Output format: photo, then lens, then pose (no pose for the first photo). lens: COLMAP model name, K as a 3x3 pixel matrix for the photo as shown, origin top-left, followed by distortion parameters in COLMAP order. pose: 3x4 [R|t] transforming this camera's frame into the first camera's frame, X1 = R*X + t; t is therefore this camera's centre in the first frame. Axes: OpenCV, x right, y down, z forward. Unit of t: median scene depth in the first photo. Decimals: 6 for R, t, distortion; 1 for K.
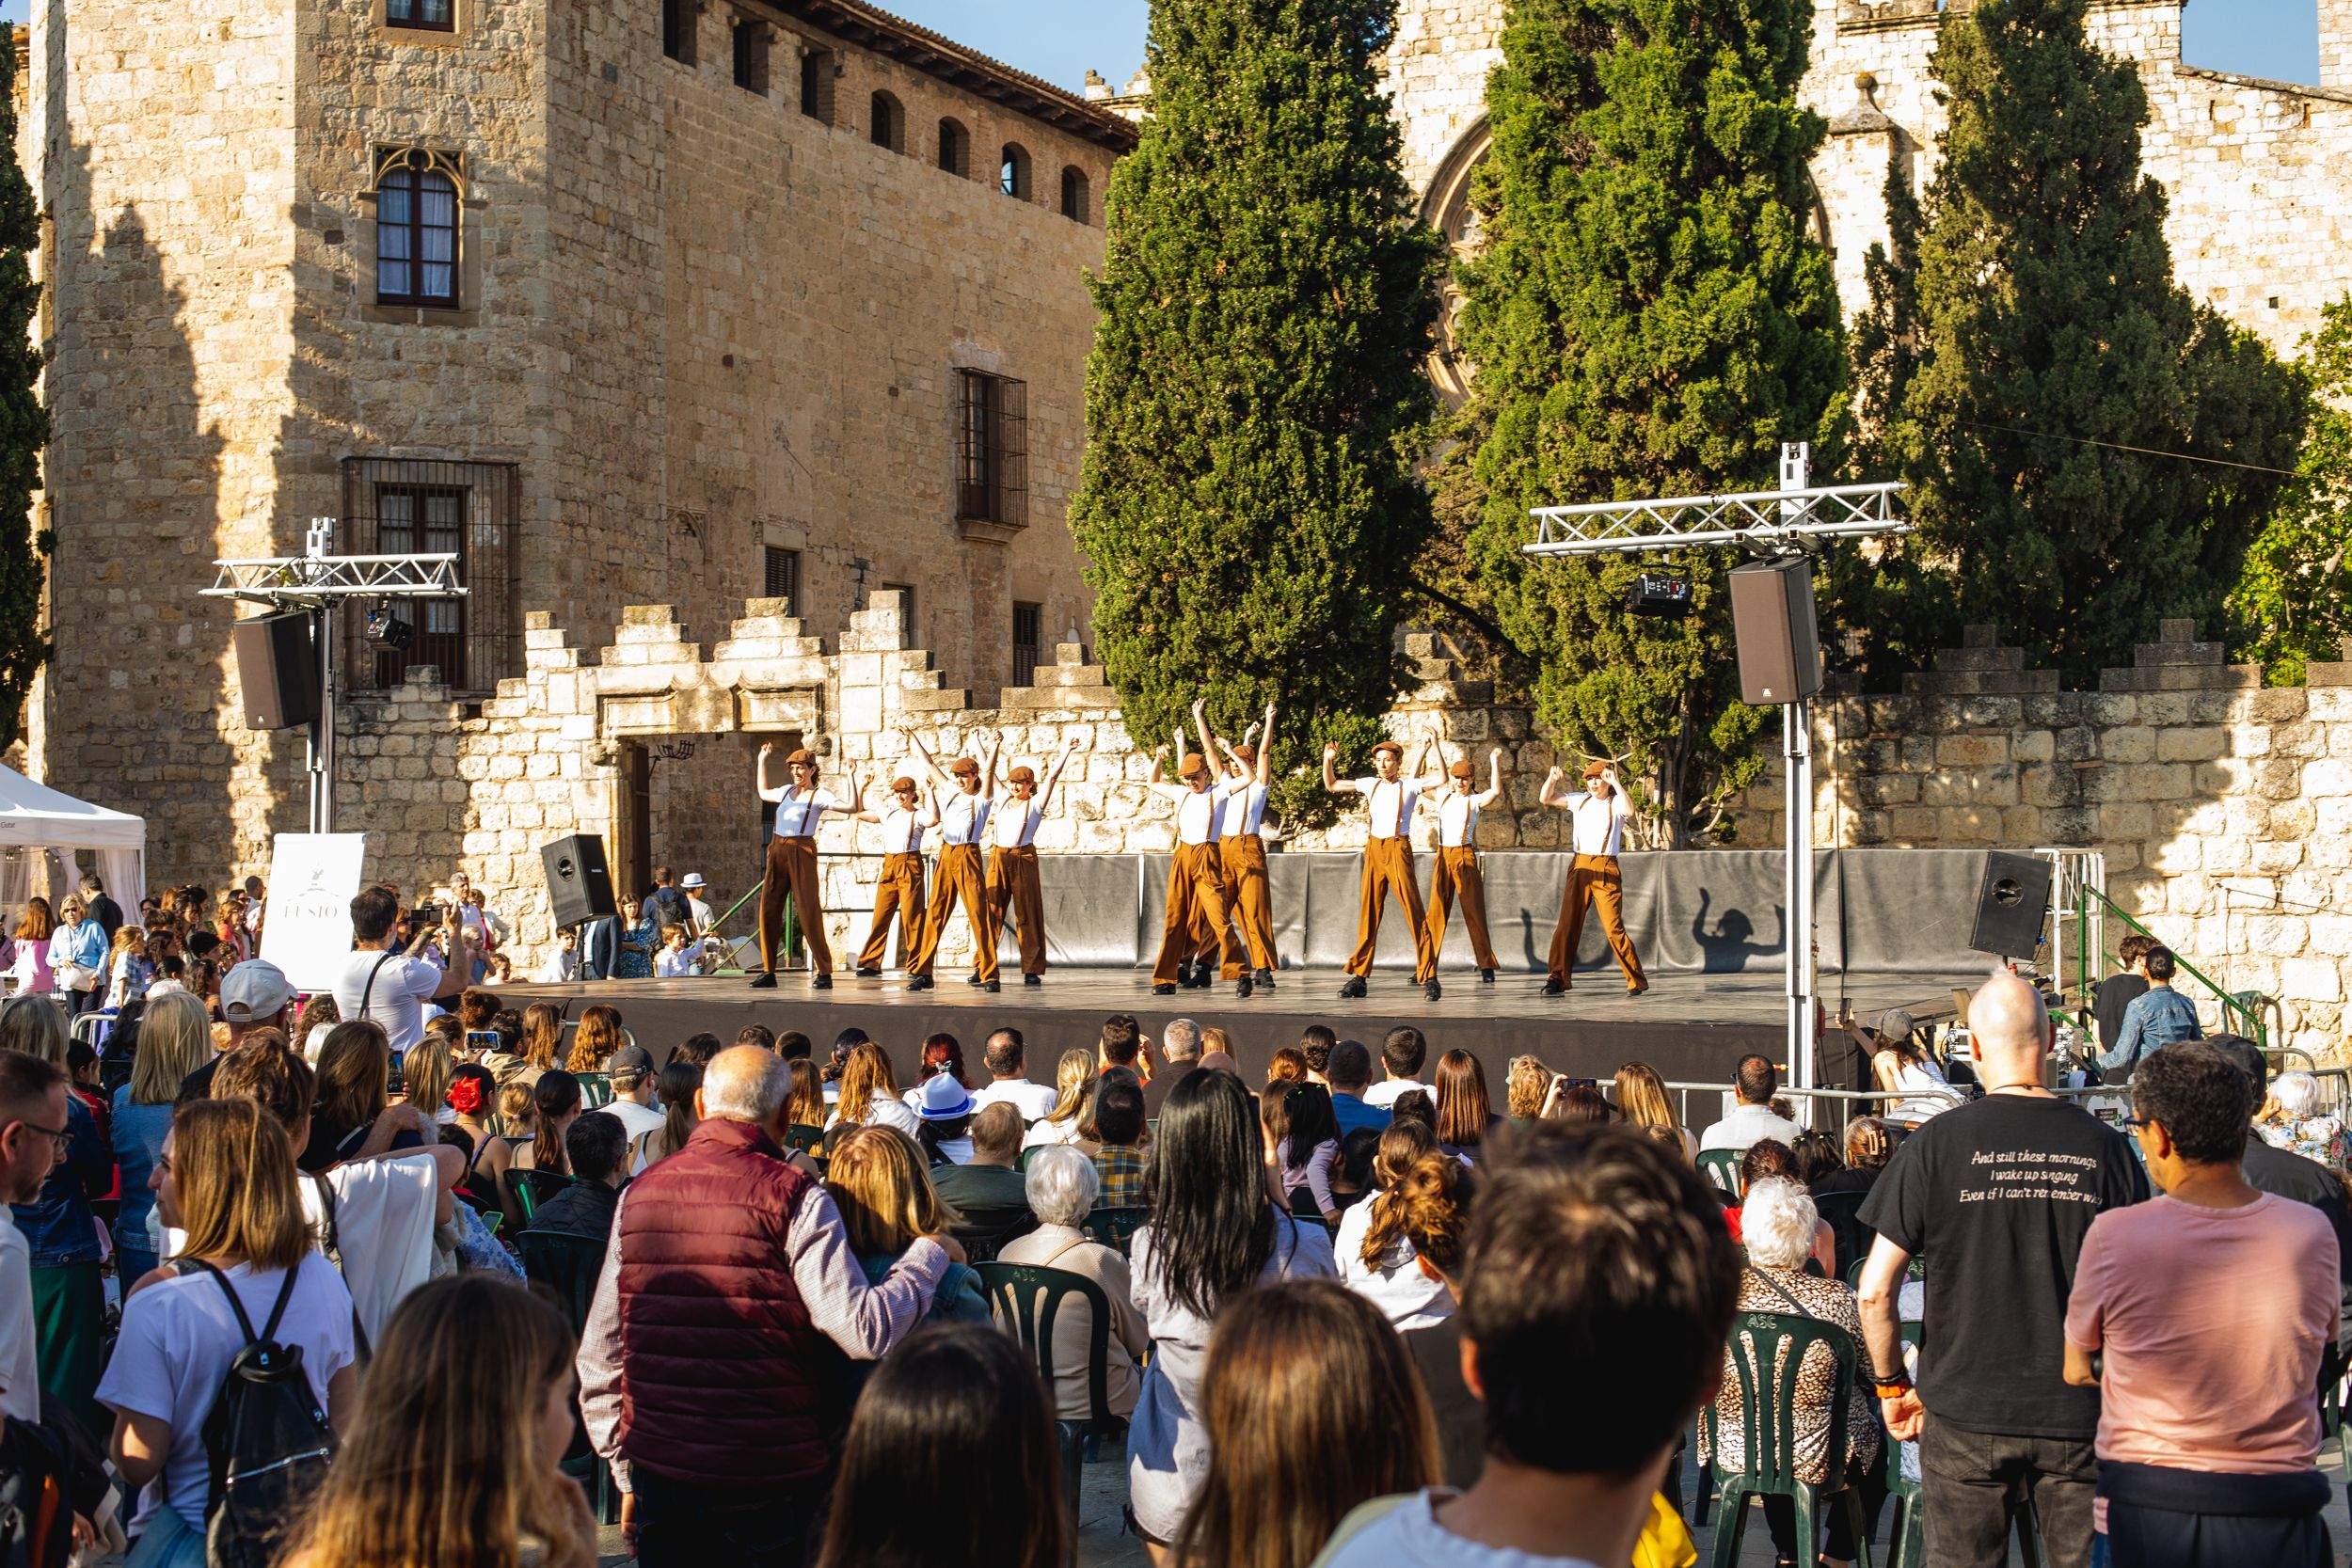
lens RADIAL K [[3384.4, 0, 1176.0], [0, 3384.4, 784.0], [0, 0, 1]] dist [-0.111125, 0.087688]
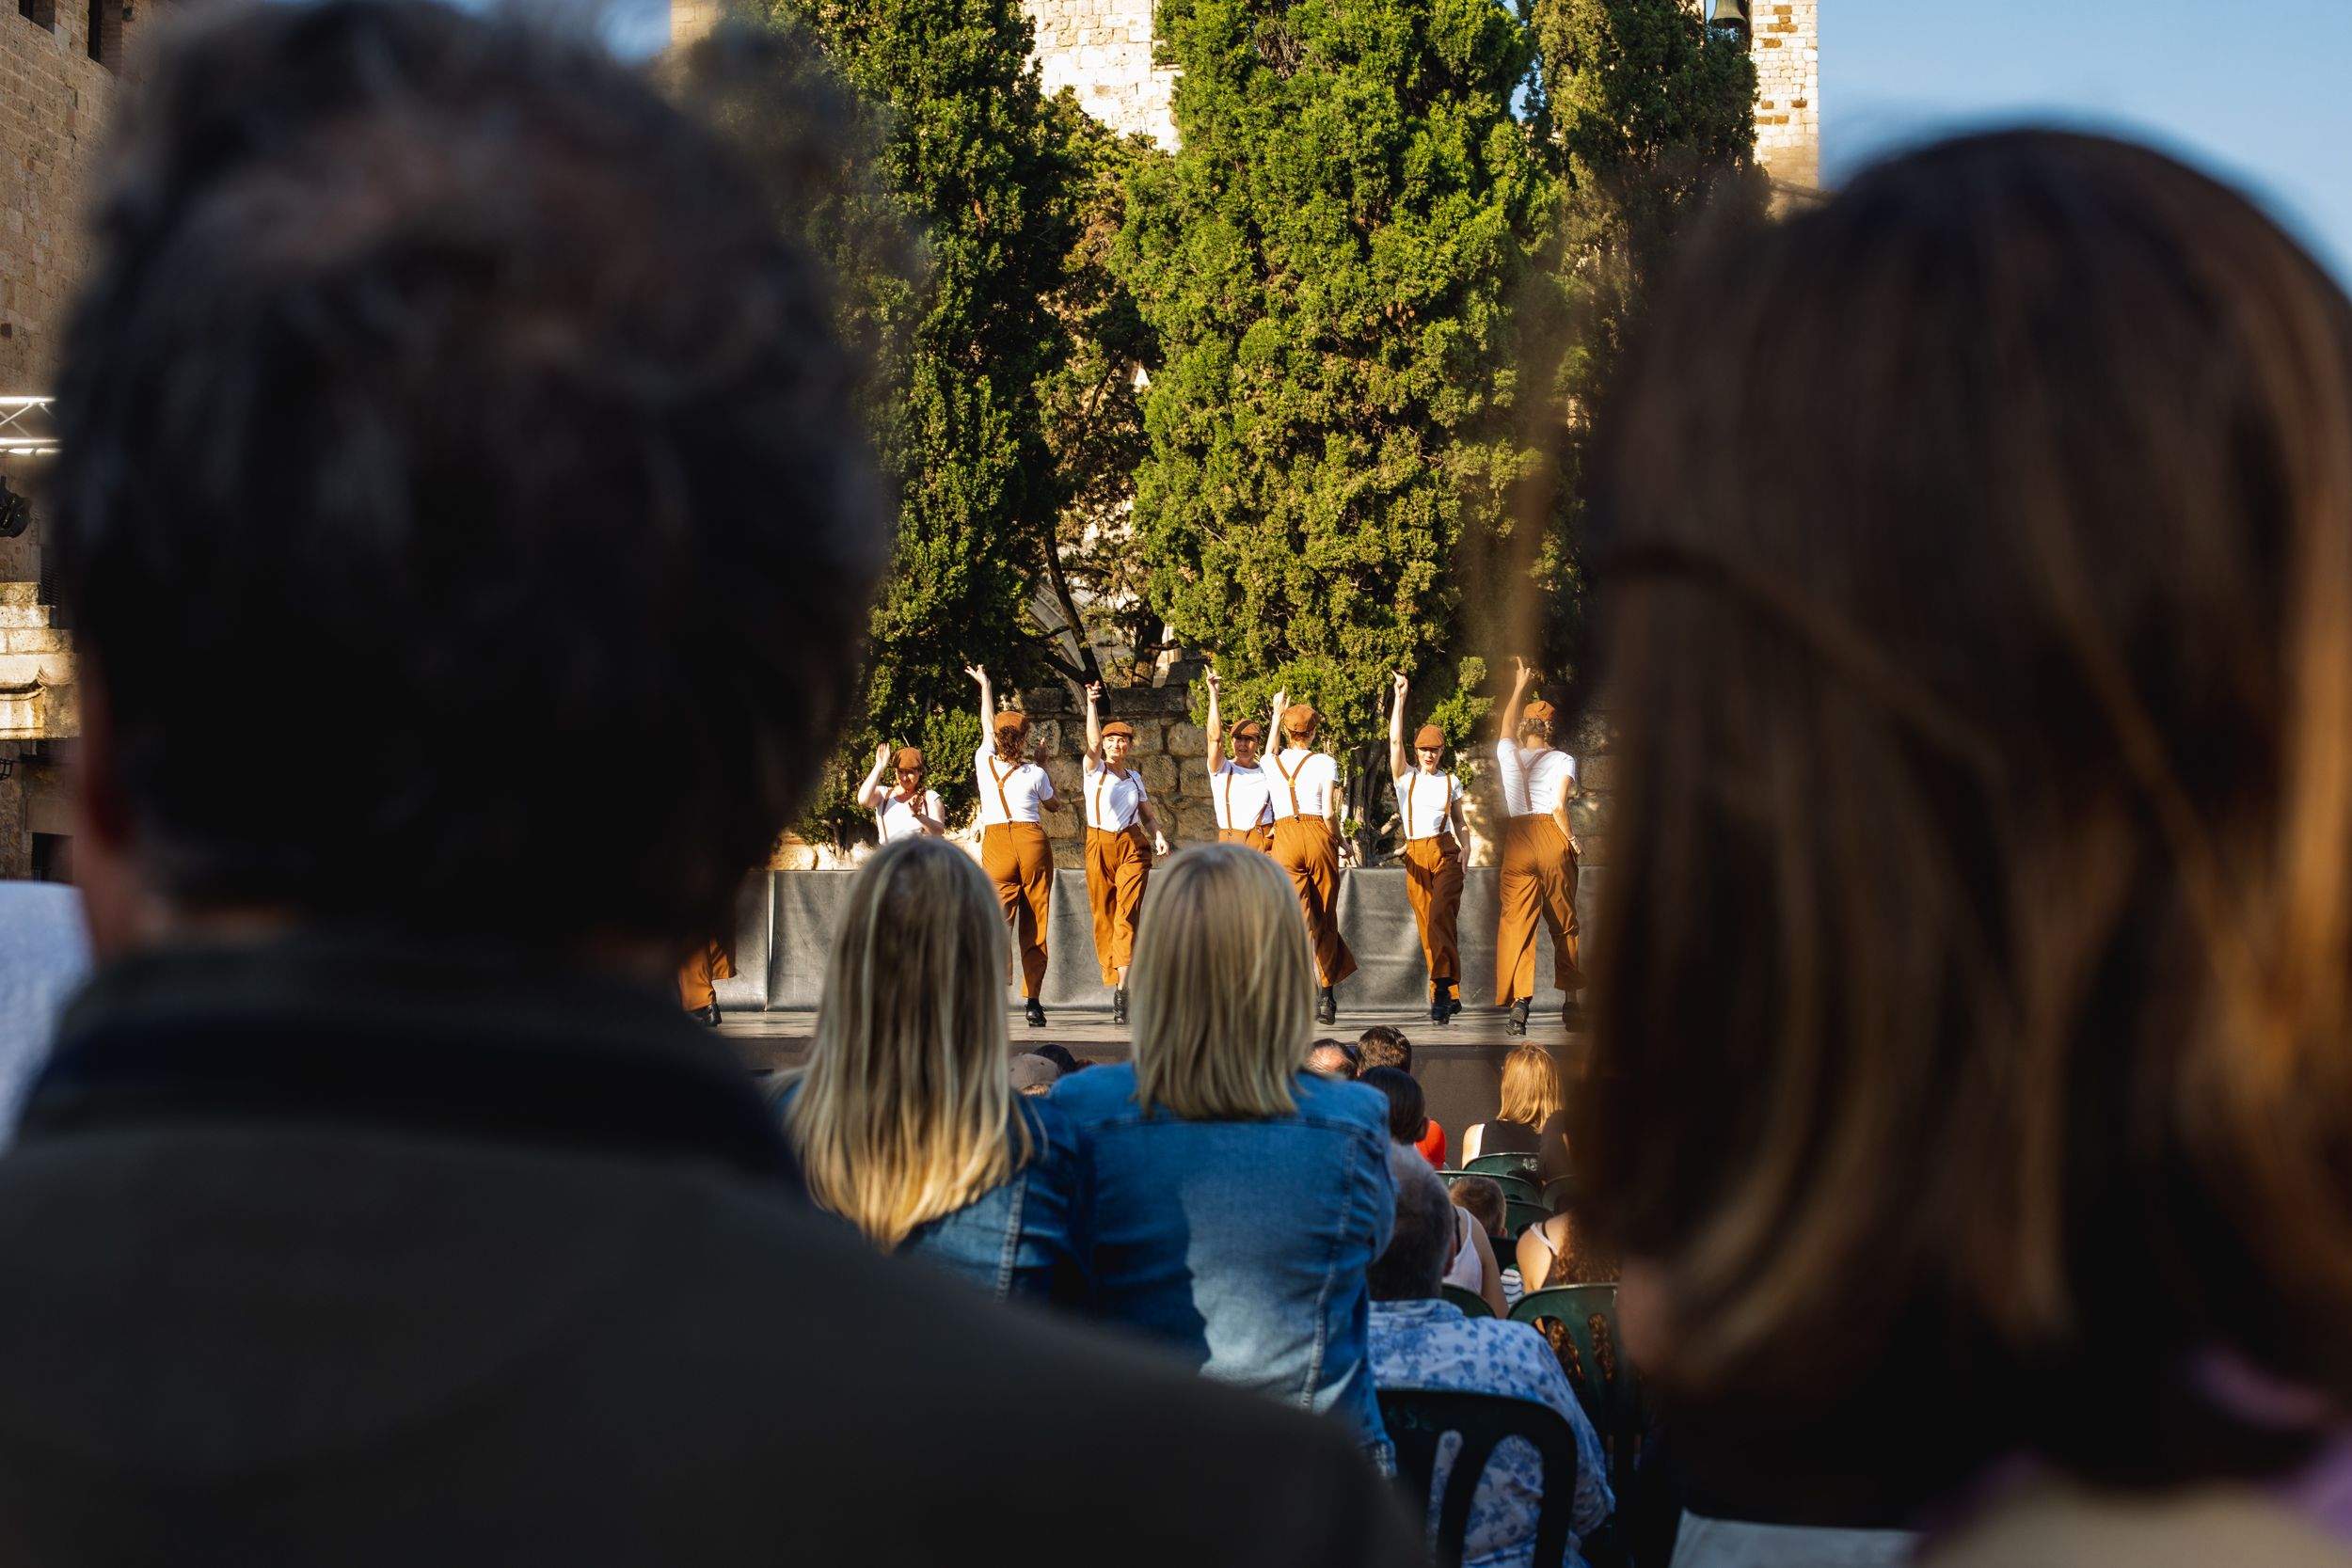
lens RADIAL K [[3384.4, 0, 1176.0], [0, 3384.4, 784.0], [0, 0, 1]] dist [-0.111125, 0.087688]
pose [[0.964424, 0.015889, 0.263884, -0.128261], [-0.009131, 0.999599, -0.026817, 0.020416], [-0.264204, 0.023453, 0.964182, 0.189903]]
